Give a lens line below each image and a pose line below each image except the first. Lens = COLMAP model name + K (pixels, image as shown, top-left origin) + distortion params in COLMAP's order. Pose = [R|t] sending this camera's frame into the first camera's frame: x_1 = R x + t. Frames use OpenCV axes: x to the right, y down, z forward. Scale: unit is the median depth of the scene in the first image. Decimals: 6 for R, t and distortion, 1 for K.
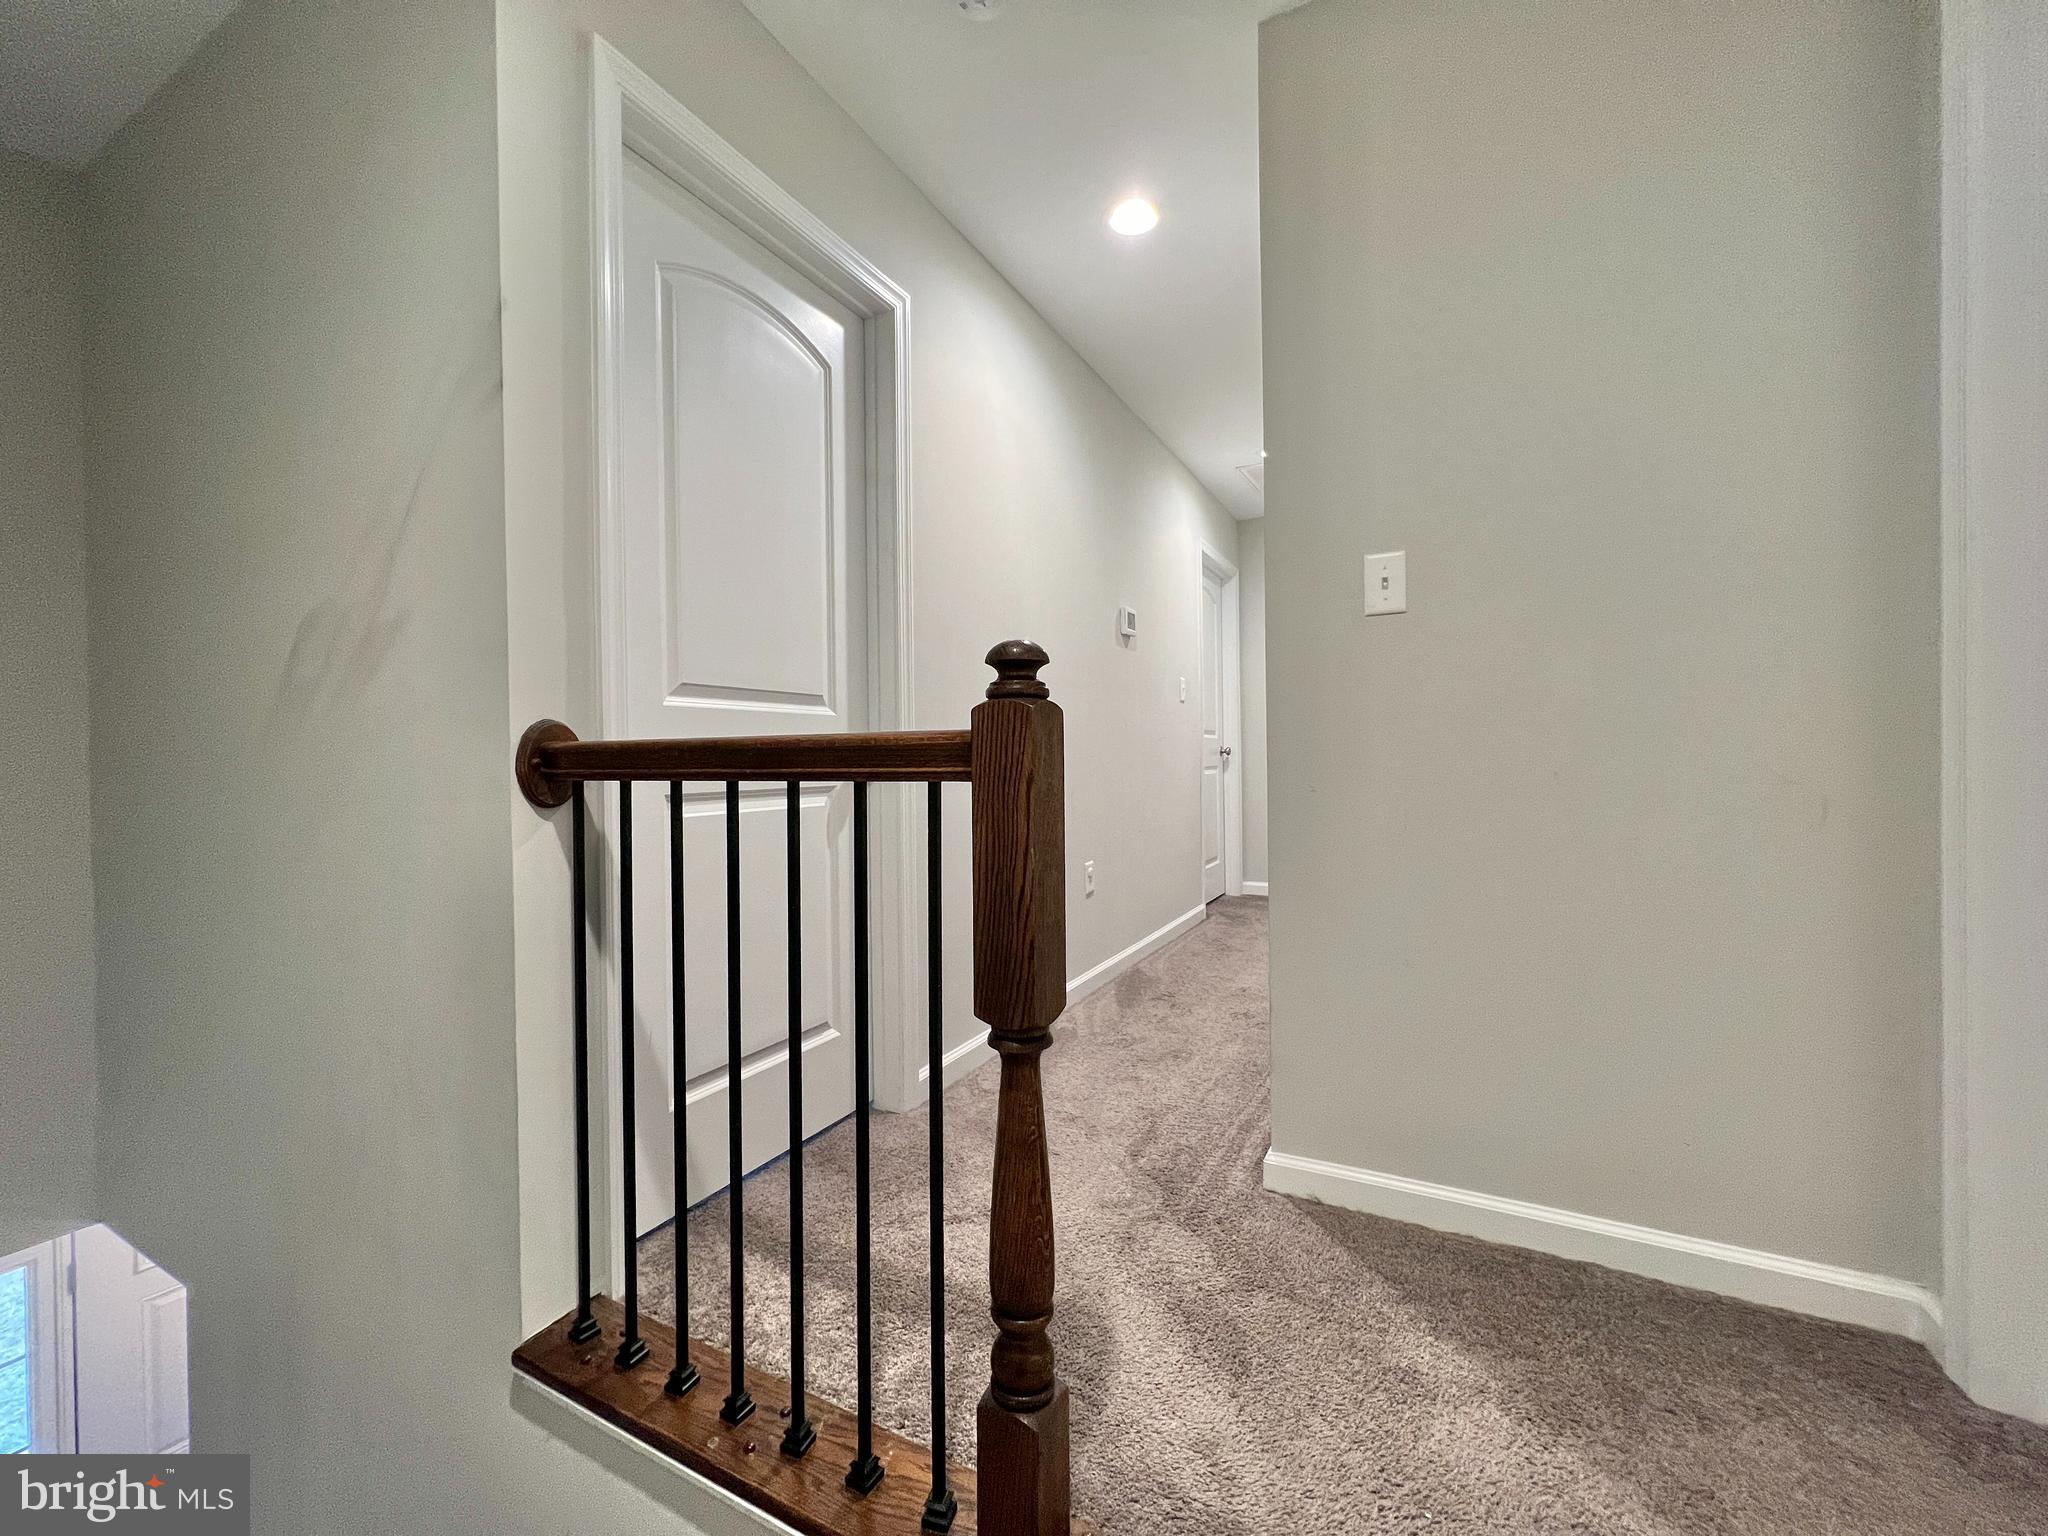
lens RADIAL K [[818.2, 0, 1017.8], [0, 818.2, 766.3], [0, 0, 1]] dist [-0.000794, 0.000068]
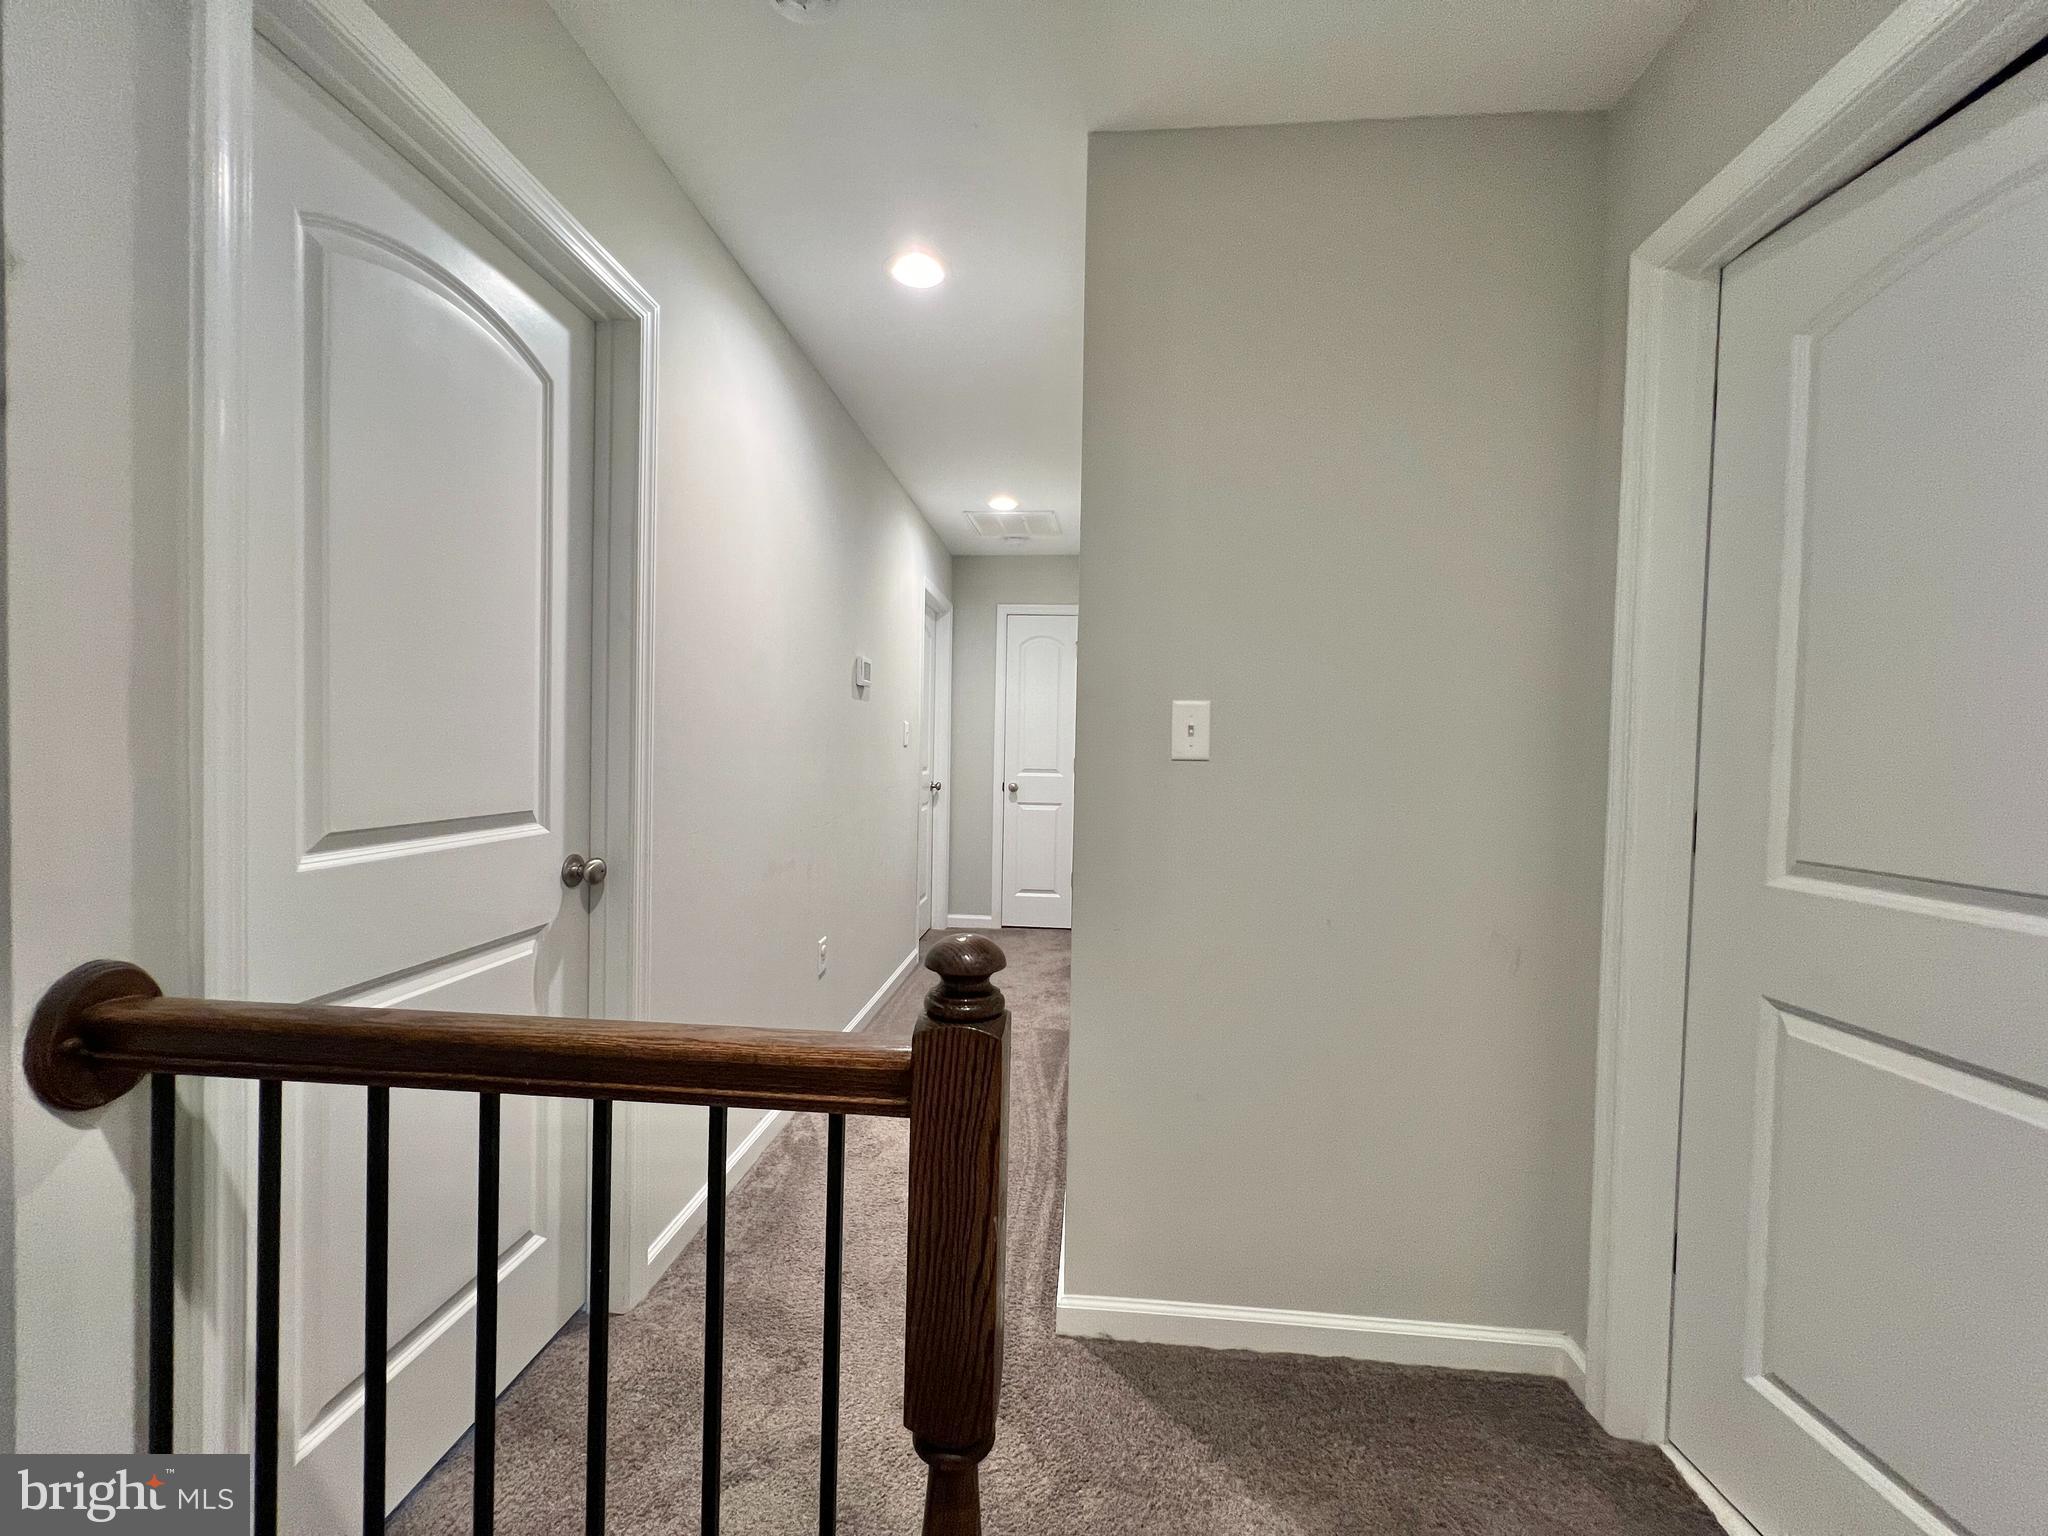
lens RADIAL K [[818.2, 0, 1020.6], [0, 818.2, 768.7], [0, 0, 1]] dist [-0.000794, 0.000068]
pose [[0.919556, 0.022282, 0.392326, -0.140618], [-0.028247, 0.999556, 0.009437, -0.171755], [-0.391941, -0.019759, 0.919778, 0.135698]]
